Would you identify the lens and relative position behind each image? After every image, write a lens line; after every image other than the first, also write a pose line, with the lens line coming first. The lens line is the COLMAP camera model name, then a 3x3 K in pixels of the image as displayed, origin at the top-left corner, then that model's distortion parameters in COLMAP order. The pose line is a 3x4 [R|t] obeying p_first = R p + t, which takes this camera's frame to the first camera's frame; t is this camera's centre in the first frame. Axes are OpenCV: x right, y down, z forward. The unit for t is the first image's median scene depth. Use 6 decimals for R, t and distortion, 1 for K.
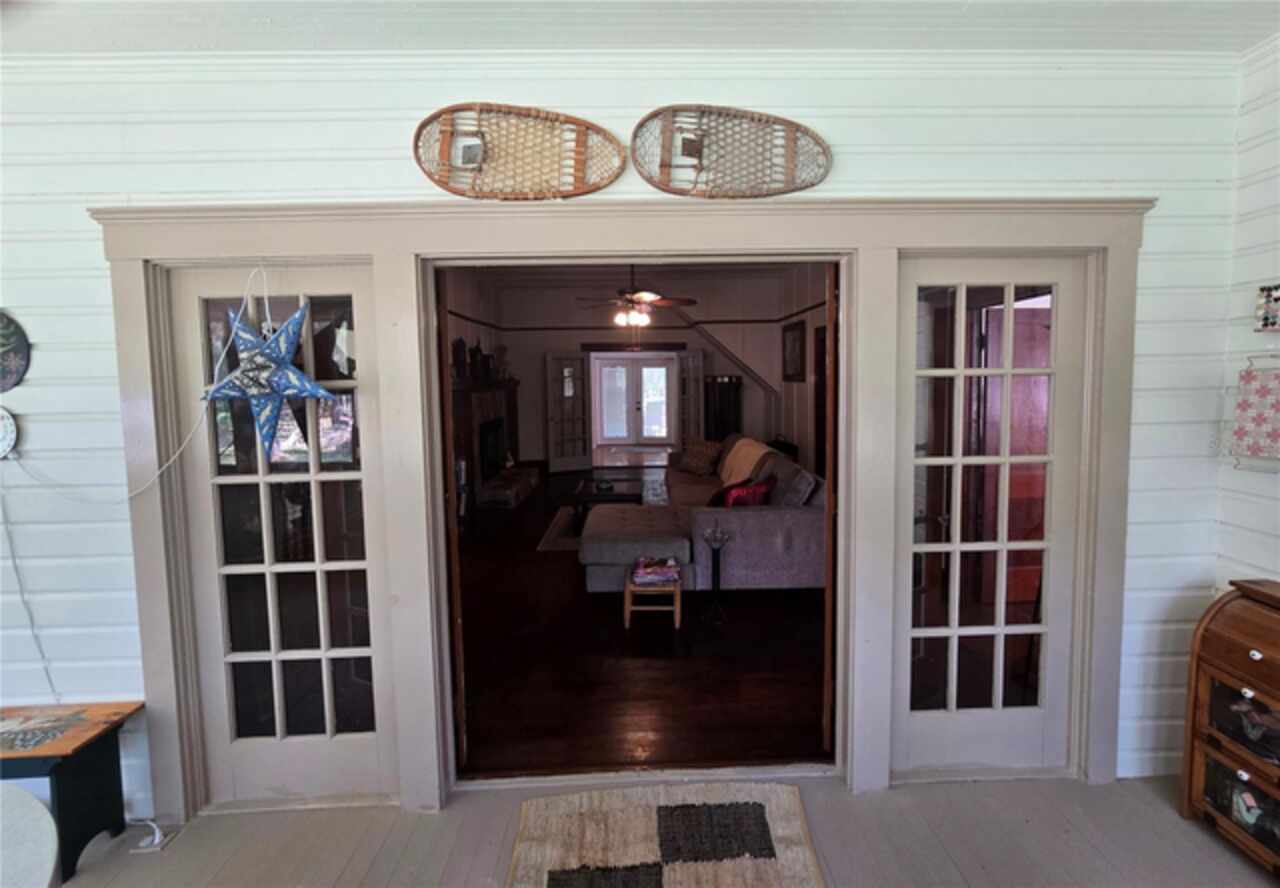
lens RADIAL K [[517.9, 0, 651.0], [0, 517.9, 412.2], [0, 0, 1]] dist [-0.004710, 0.001354]
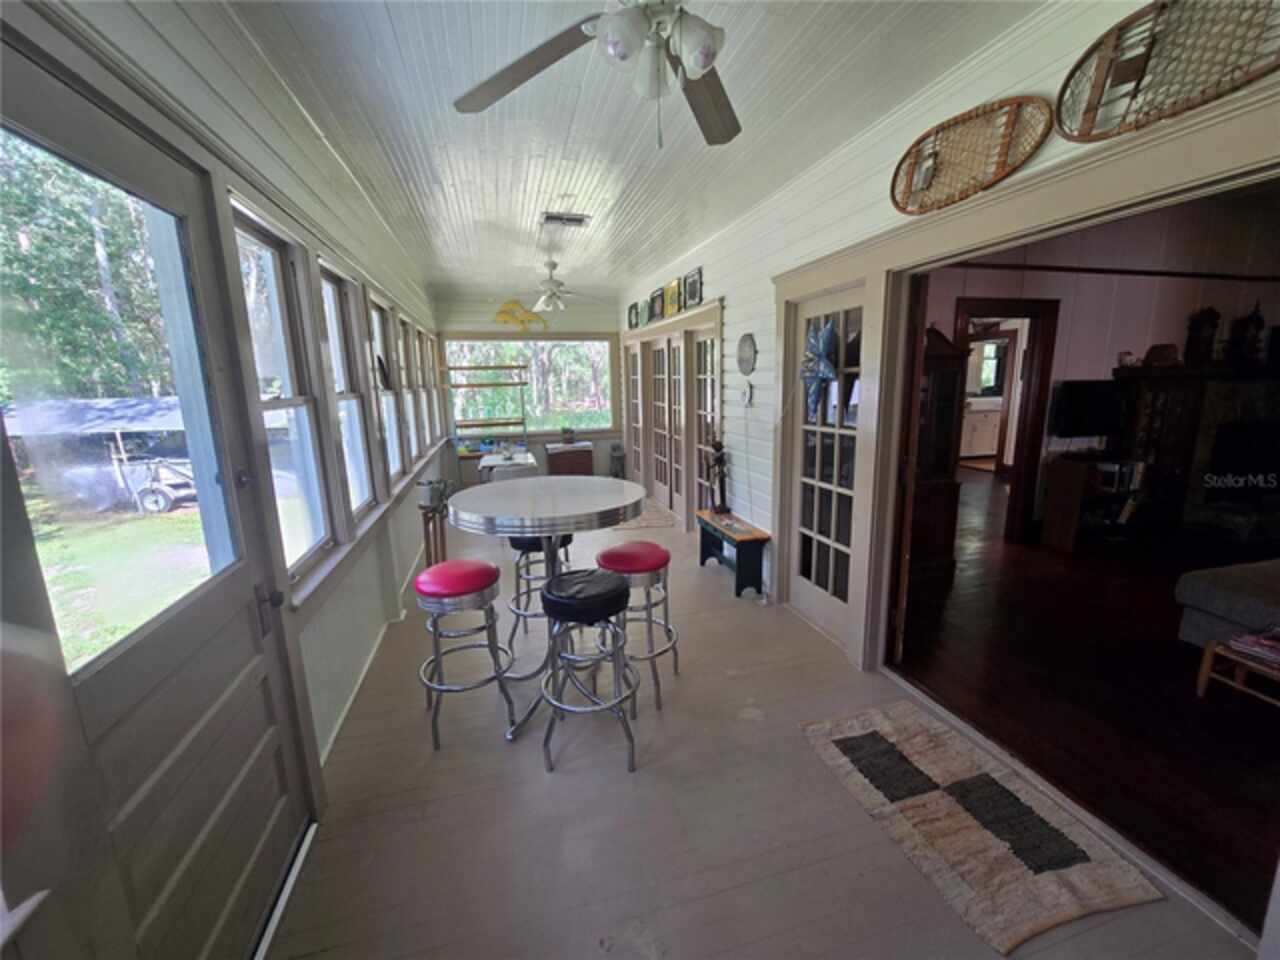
lens RADIAL K [[522.4, 0, 640.6], [0, 522.4, 479.7], [0, 0, 1]] dist [-0.007338, -0.000709]
pose [[0.227984, 0.193124, -0.954320, 0.787261], [-0.042970, 0.981172, 0.188293, 0.000450], [0.972716, -0.001920, 0.231990, 0.064063]]
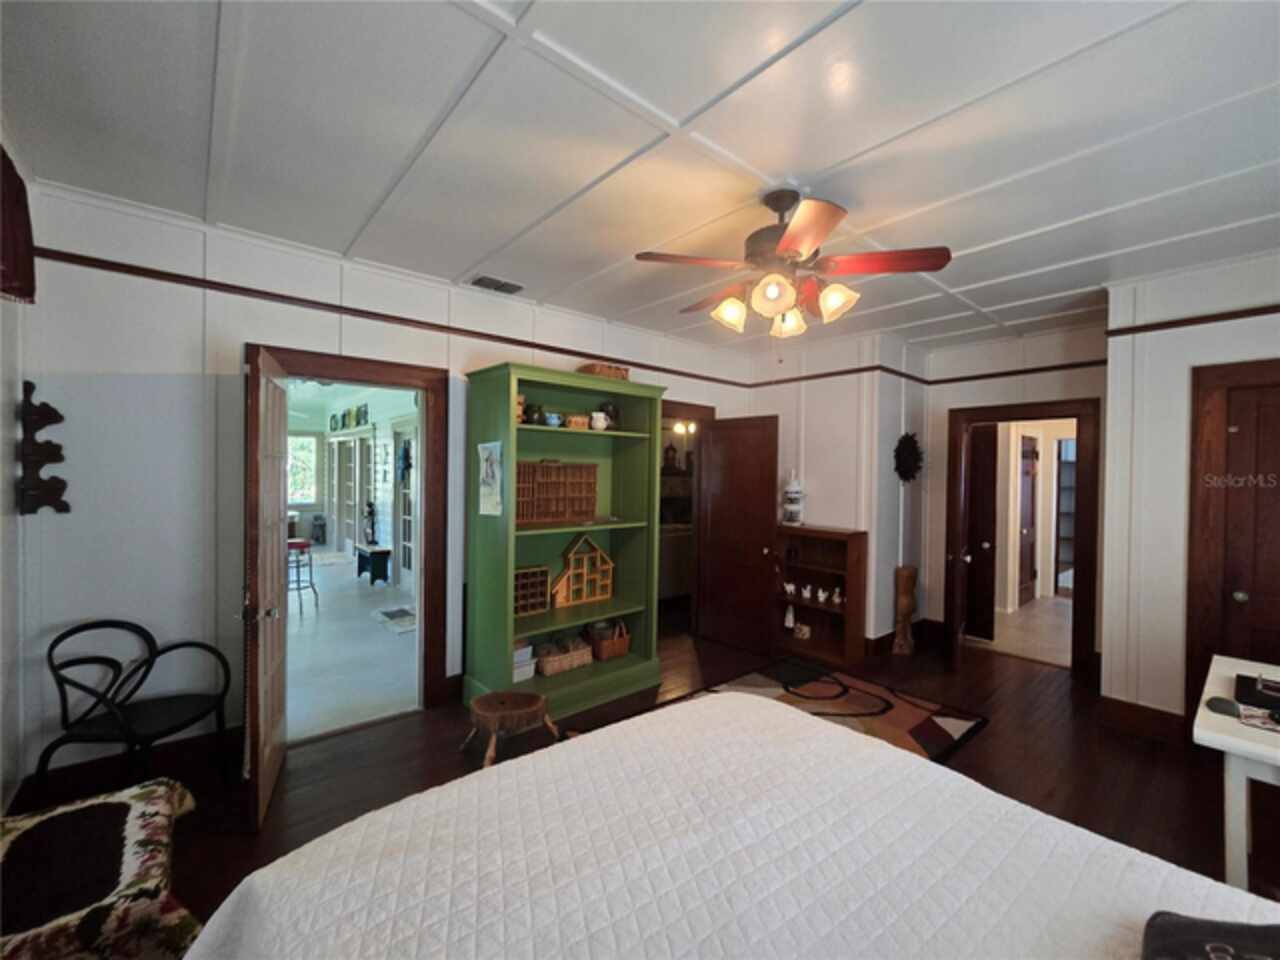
lens RADIAL K [[522.4, 0, 641.9], [0, 522.4, 475.6], [0, 0, 1]] dist [-0.007338, -0.000709]
pose [[0.630109, 0.026587, -0.776052, 3.185433], [-0.068553, 0.997416, -0.021490, -0.009125], [0.773475, 0.066742, 0.630303, 0.002487]]
